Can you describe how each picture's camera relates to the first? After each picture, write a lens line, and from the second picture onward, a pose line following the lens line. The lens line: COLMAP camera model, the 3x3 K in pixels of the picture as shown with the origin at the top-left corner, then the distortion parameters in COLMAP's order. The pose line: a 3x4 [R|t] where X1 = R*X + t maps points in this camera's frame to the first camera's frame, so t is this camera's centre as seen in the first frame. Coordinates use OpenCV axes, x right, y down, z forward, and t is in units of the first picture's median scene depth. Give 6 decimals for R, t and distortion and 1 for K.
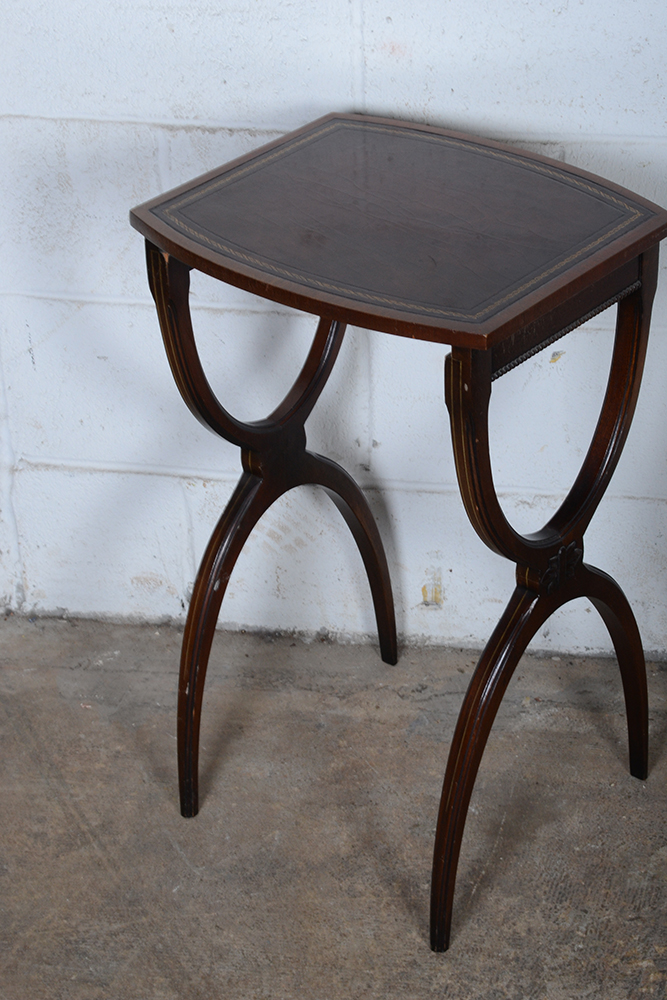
lens RADIAL K [[2235.7, 0, 349.2], [0, 2235.7, 505.9], [0, 0, 1]] dist [0.029563, 0.000000]
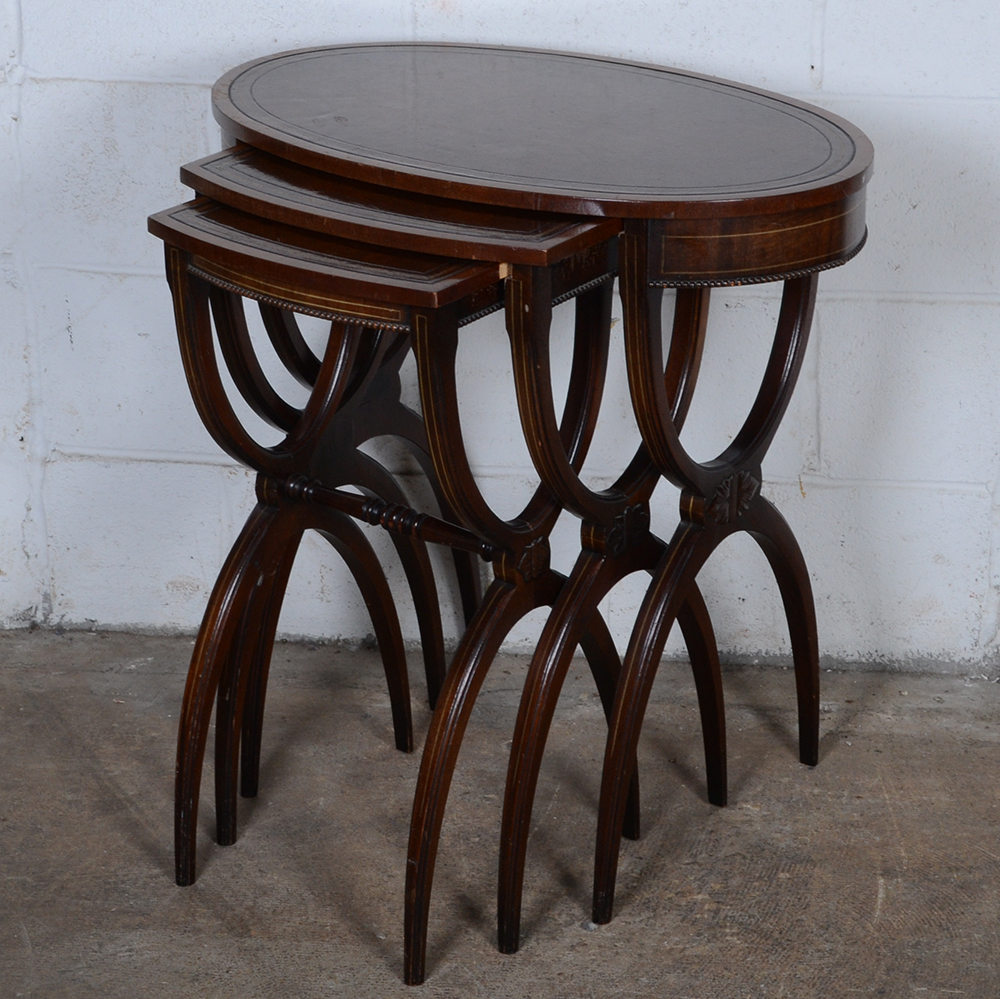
lens RADIAL K [[3023.3, 0, 440.6], [0, 3023.3, 510.8], [0, 0, 1]] dist [-0.024775, 0.000000]
pose [[0.999871, 0.004267, 0.015496, -0.001888], [-0.001889, 0.988638, -0.150307, 0.212441], [-0.015962, 0.150258, 0.988518, -0.292241]]
